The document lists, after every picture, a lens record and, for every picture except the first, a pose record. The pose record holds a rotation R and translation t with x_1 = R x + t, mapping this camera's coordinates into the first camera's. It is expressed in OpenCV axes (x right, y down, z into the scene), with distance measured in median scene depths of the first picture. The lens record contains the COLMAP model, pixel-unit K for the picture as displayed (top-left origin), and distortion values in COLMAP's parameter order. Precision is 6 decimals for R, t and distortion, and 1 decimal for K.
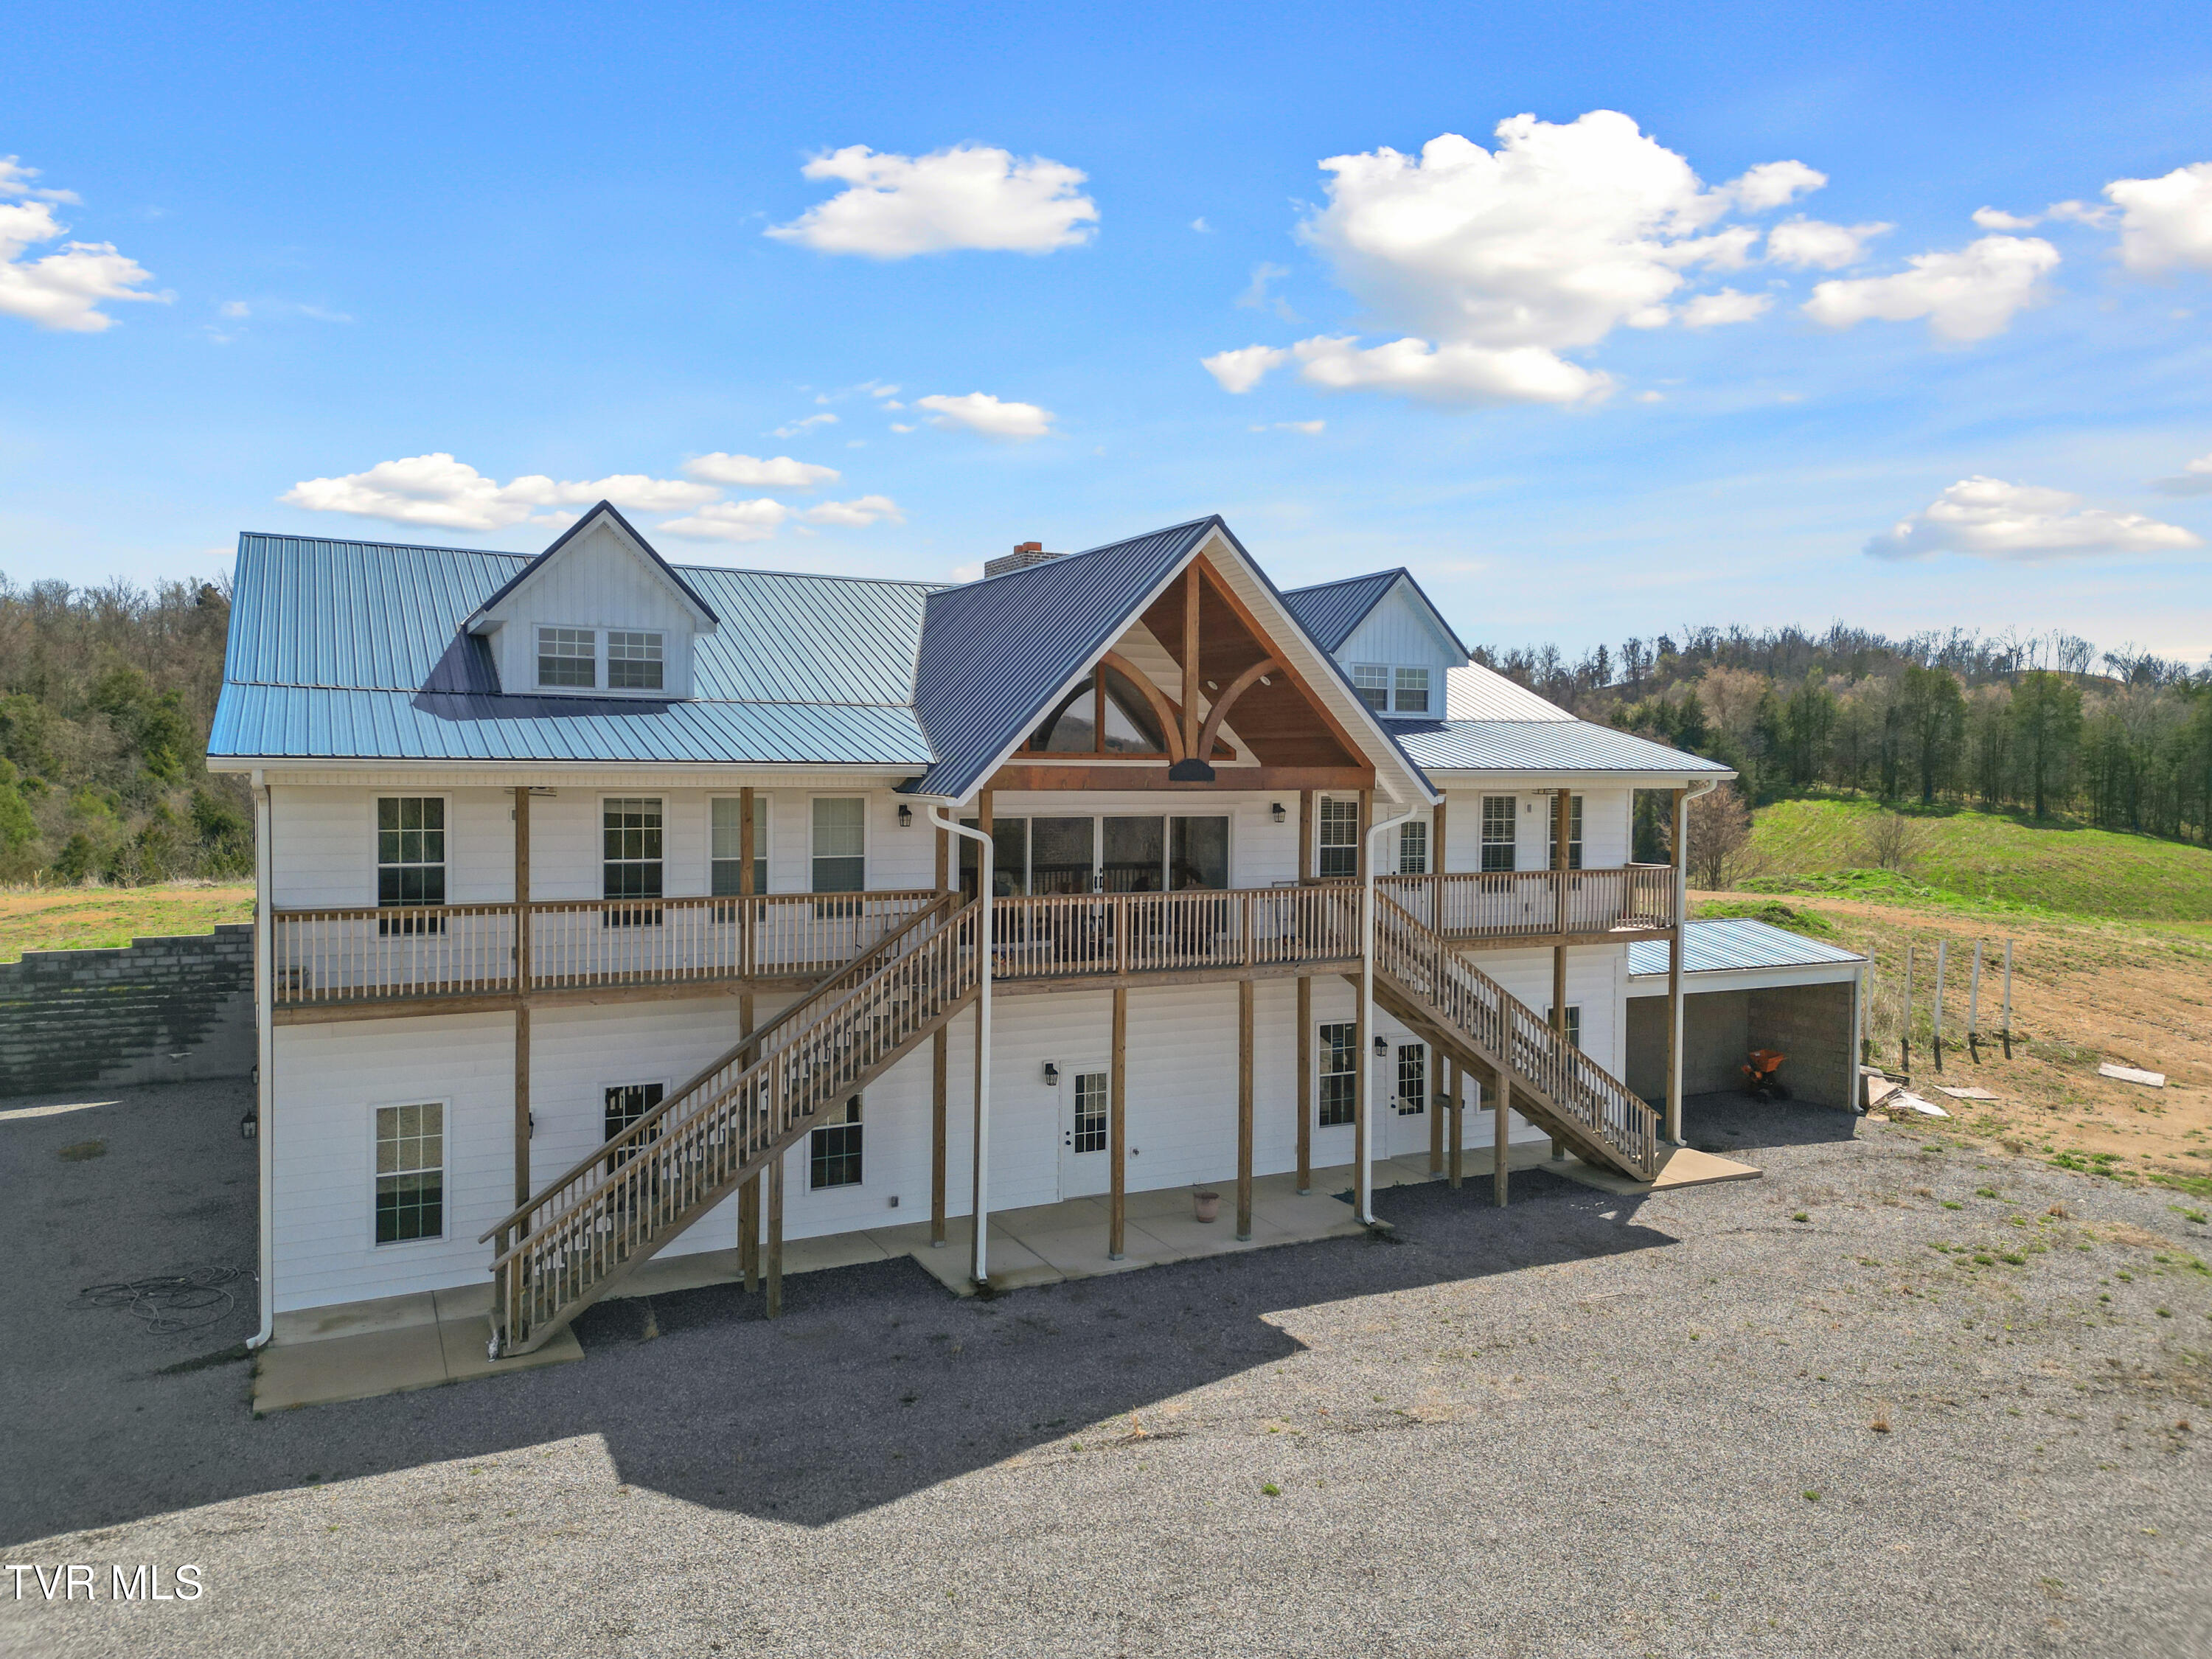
lens RADIAL K [[1541.5, 0, 1100.2], [0, 1541.5, 825.3], [0, 0, 1]] dist [0.088167, -0.092223]
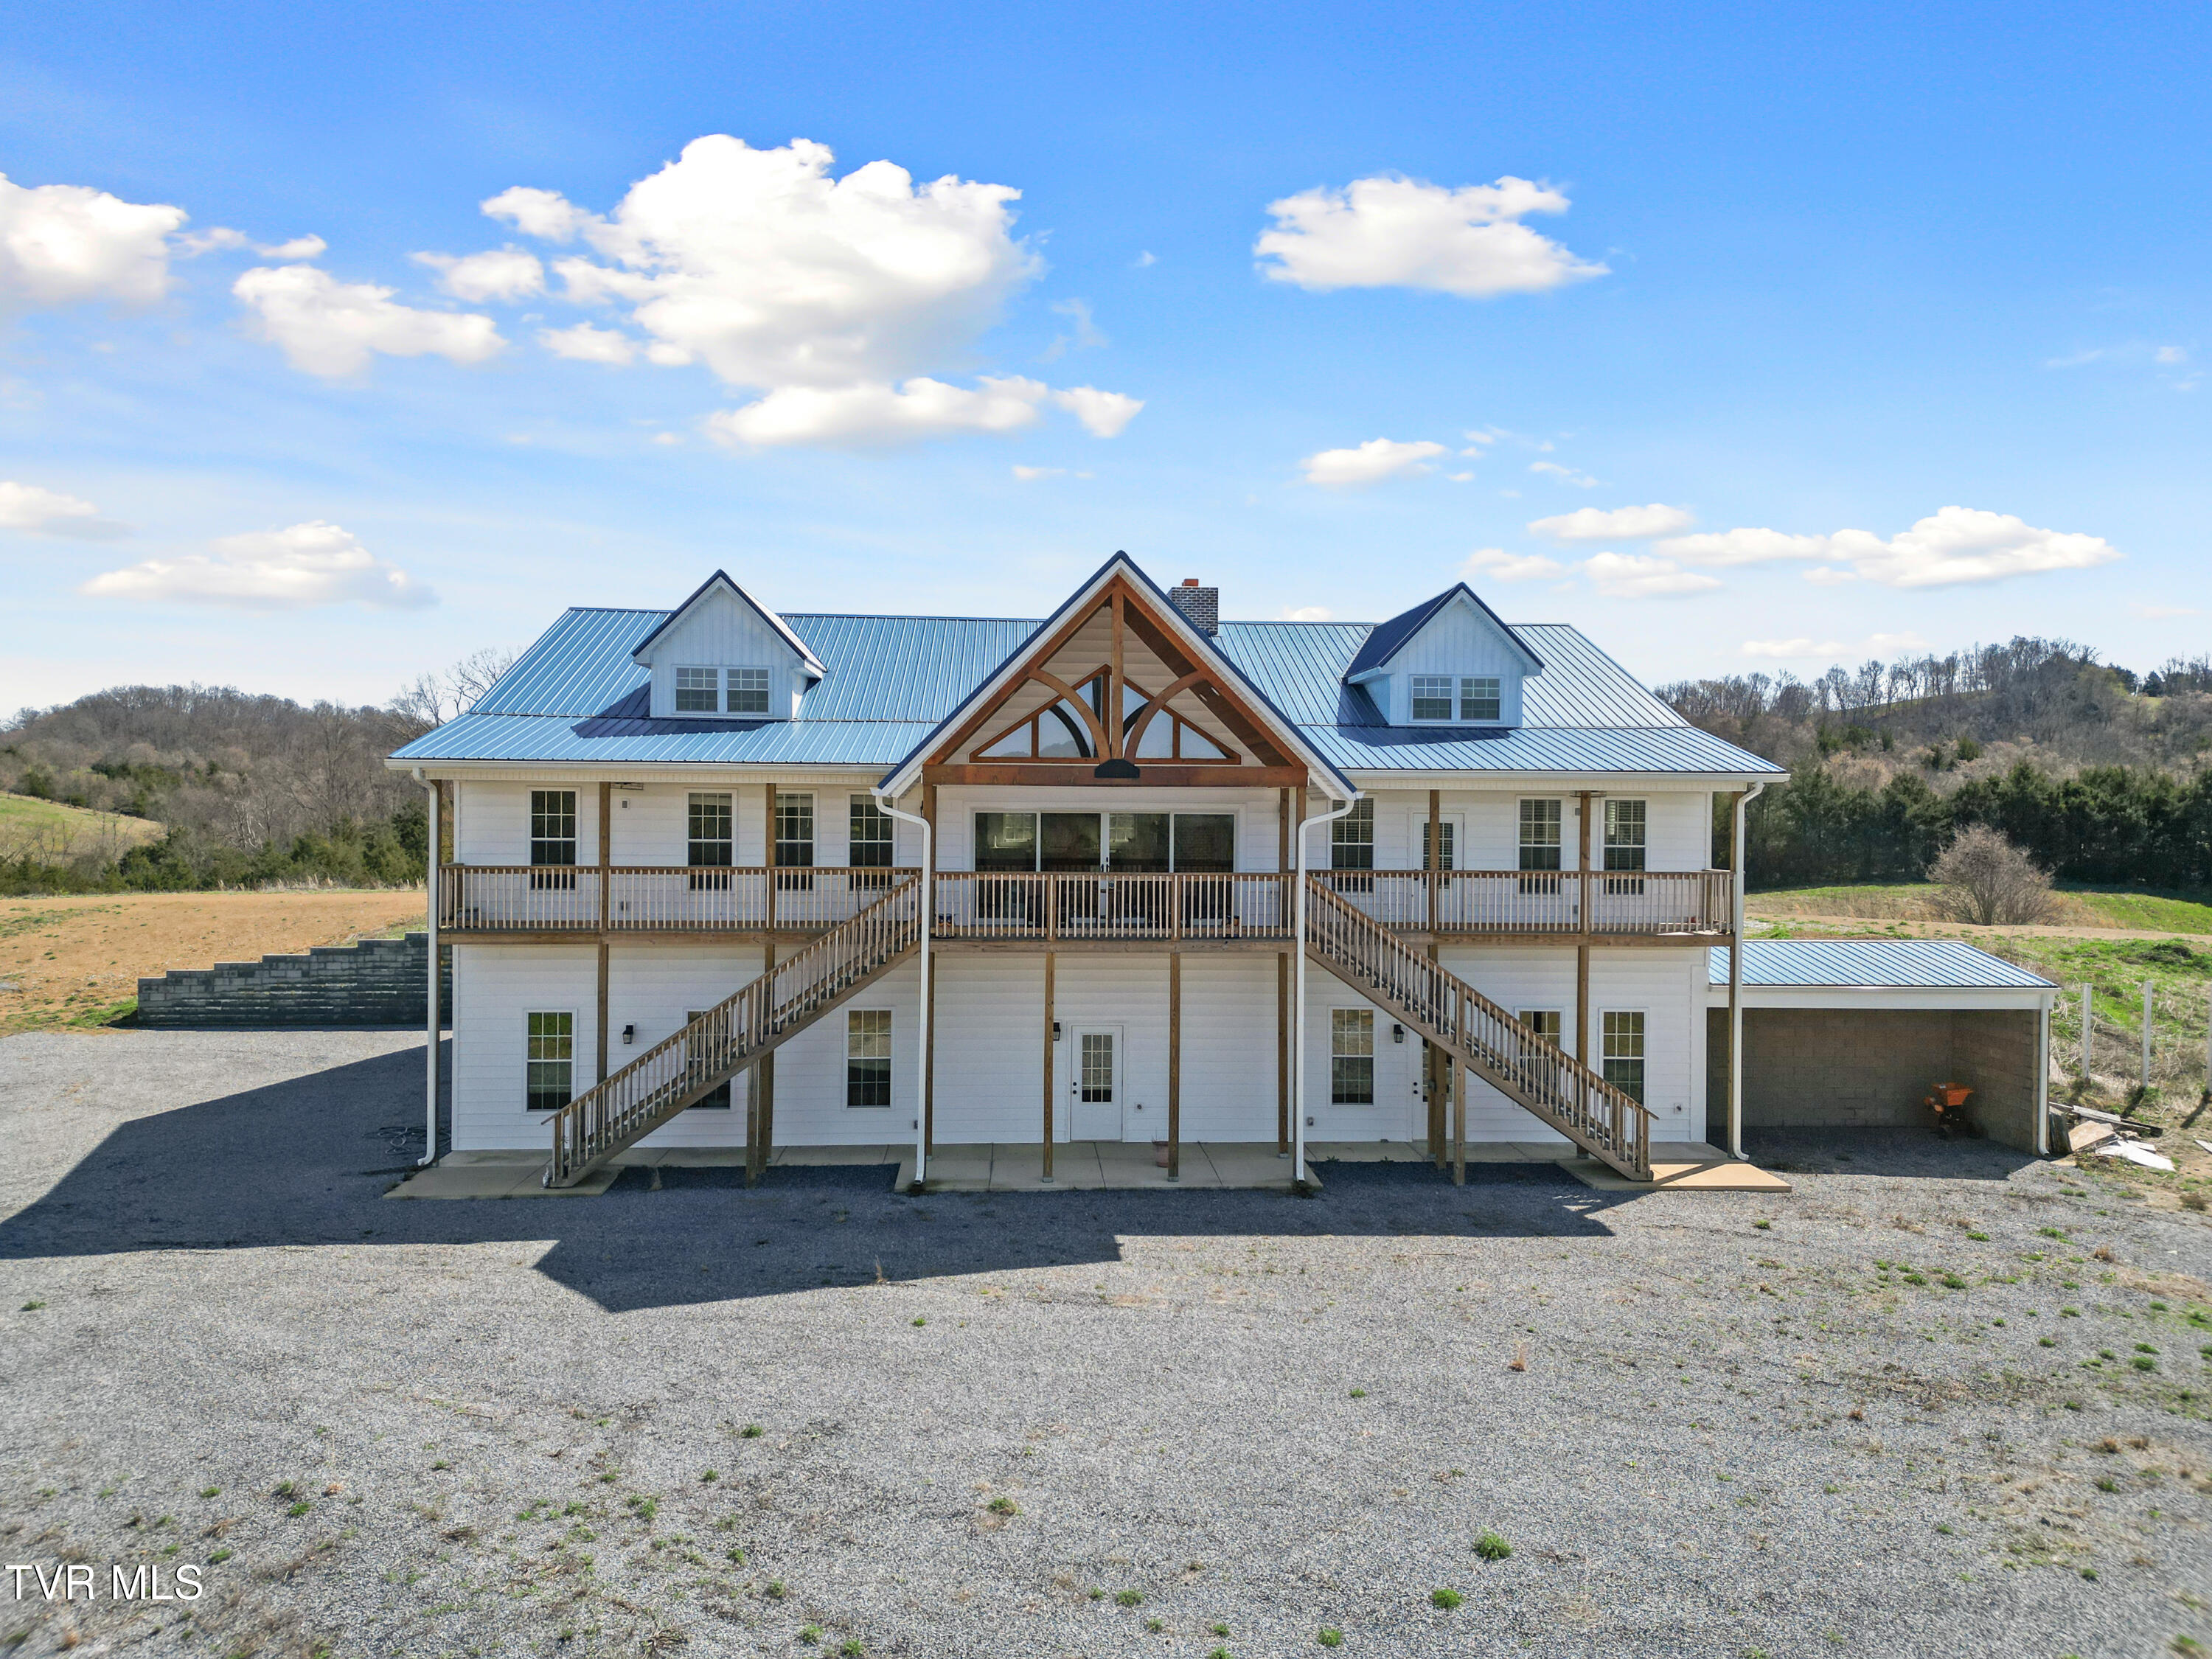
lens RADIAL K [[1546.3, 0, 1100.1], [0, 1546.3, 816.7], [0, 0, 1]] dist [0.087099, -0.092846]
pose [[0.917139, 0.002595, -0.398560, 0.490758], [-0.015528, 0.999452, -0.029224, 0.033315], [0.398266, 0.032992, 0.916676, -0.075067]]
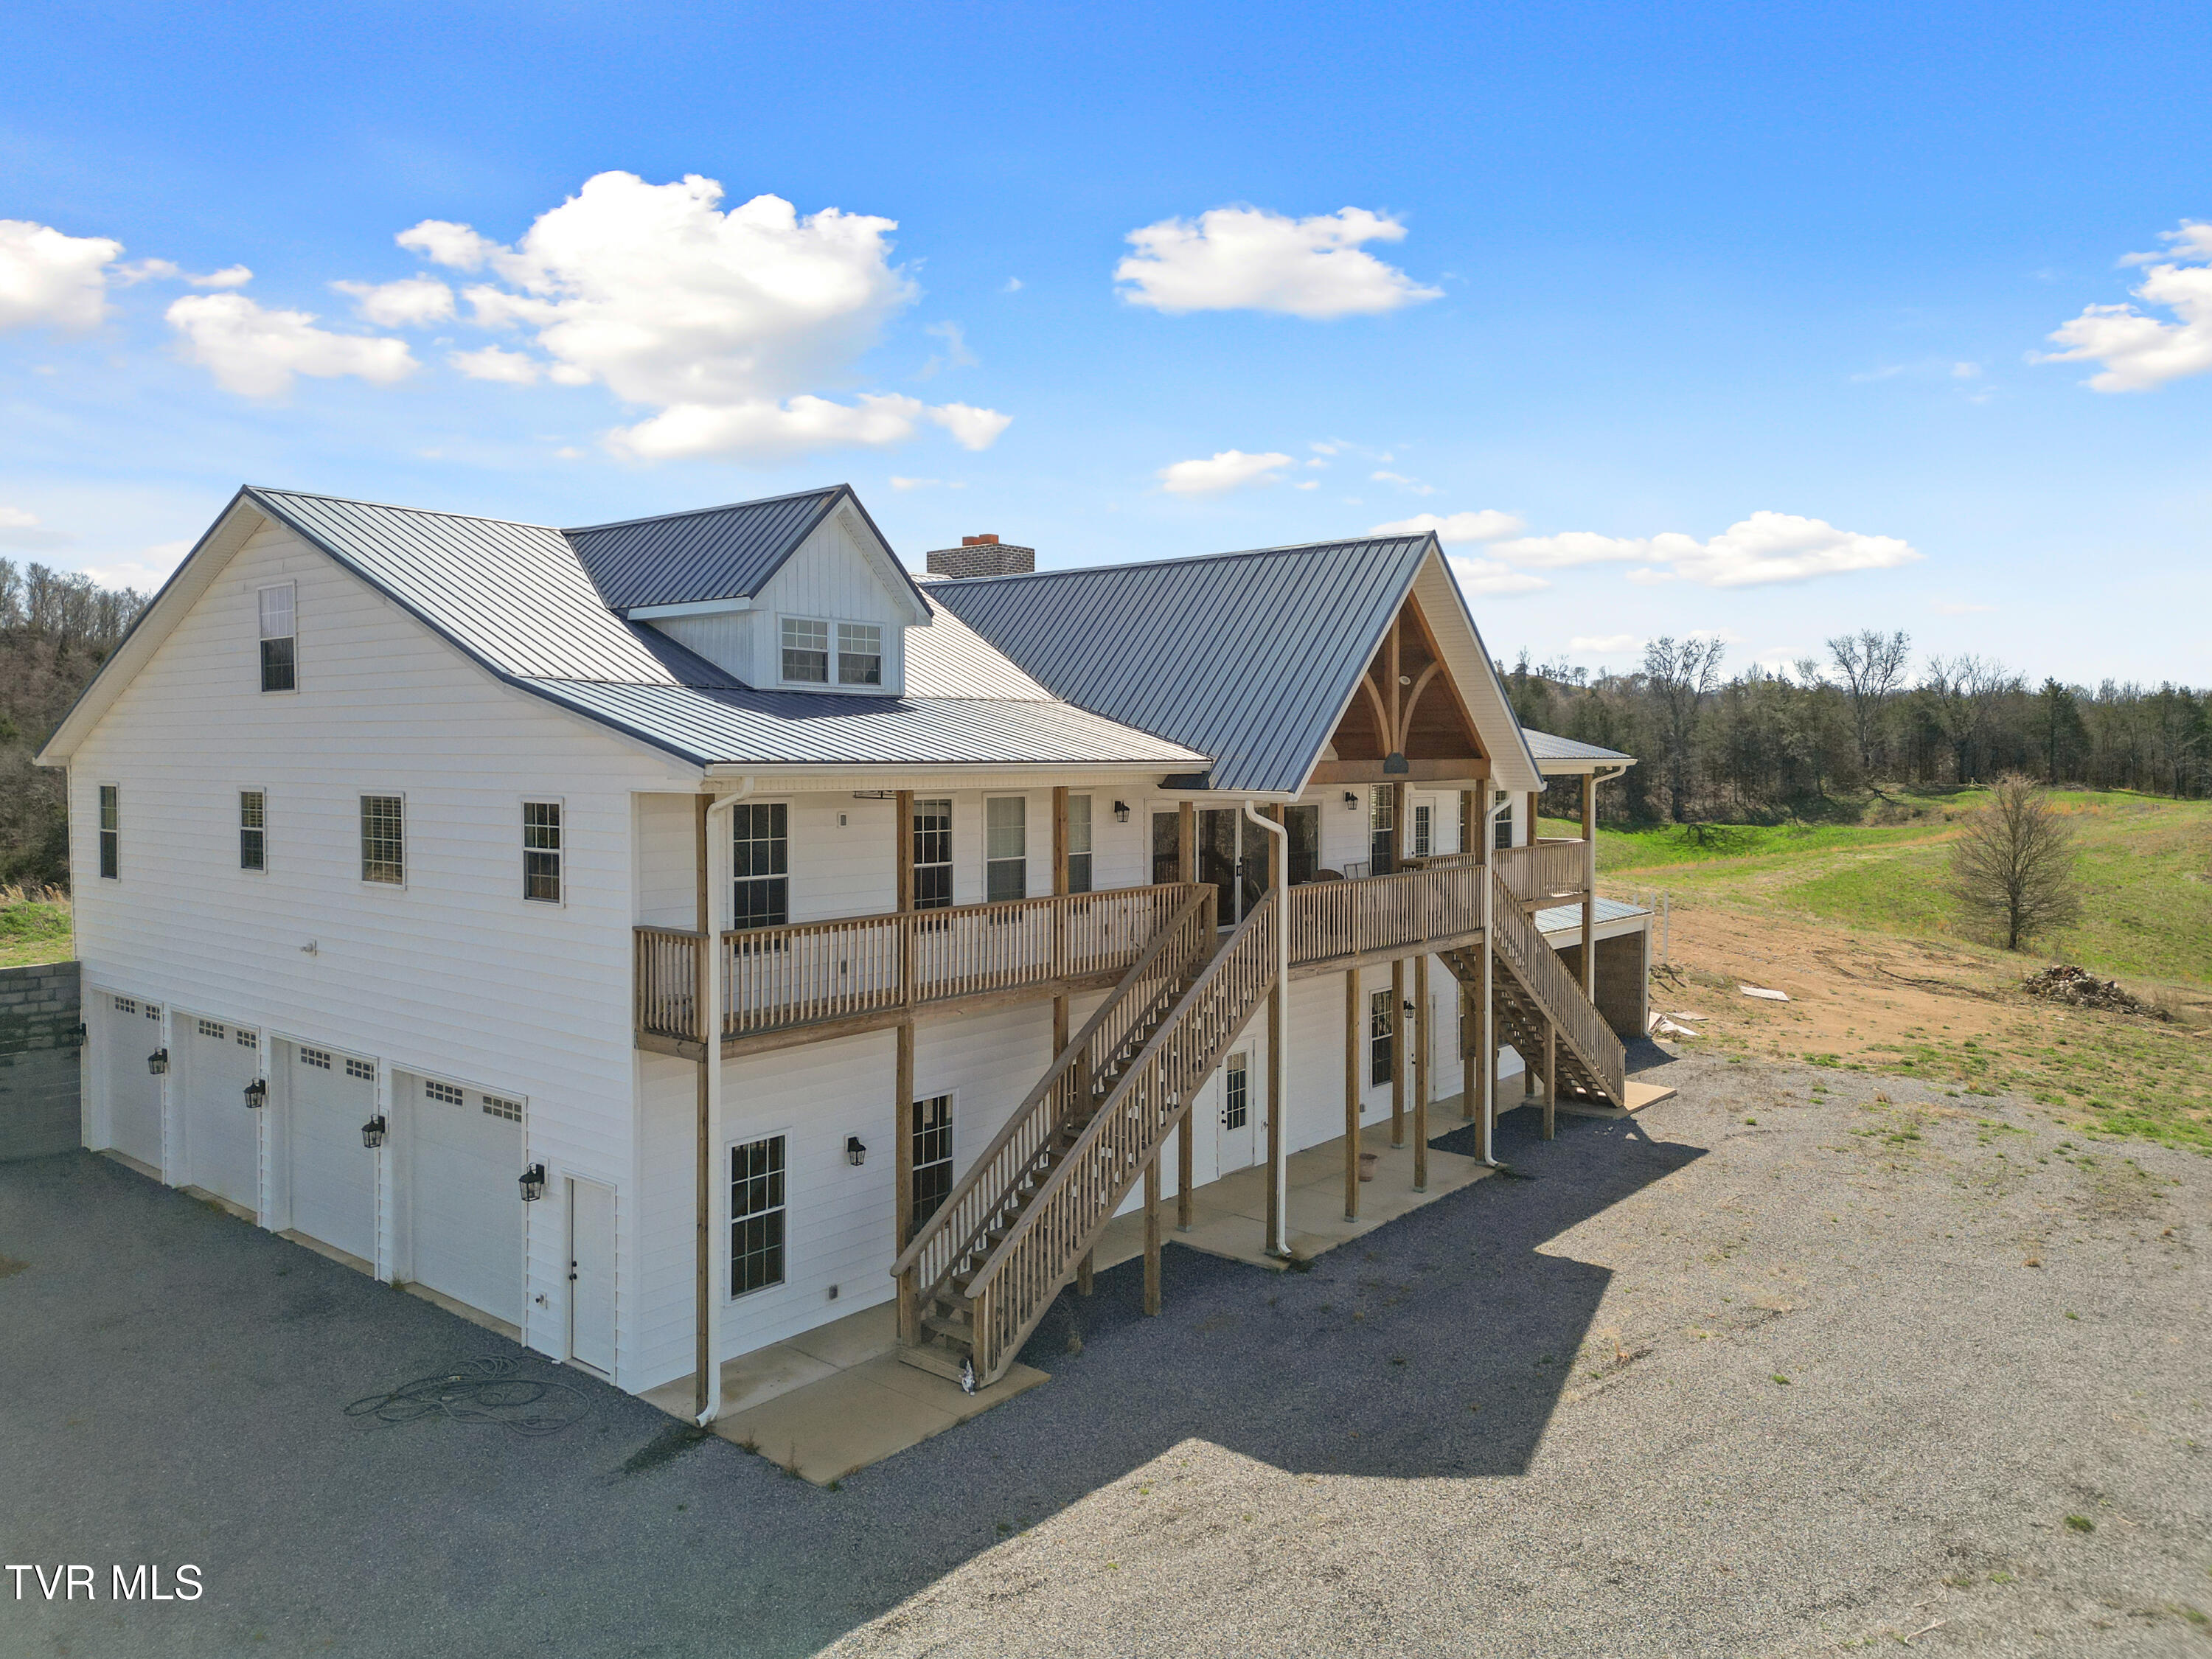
lens RADIAL K [[1546.3, 0, 1100.1], [0, 1546.3, 816.7], [0, 0, 1]] dist [0.087099, -0.092846]
pose [[0.919588, -0.024250, 0.392135, -0.534366], [0.022121, 0.999706, 0.009946, -0.013388], [-0.392261, -0.000472, 0.919854, 0.074582]]
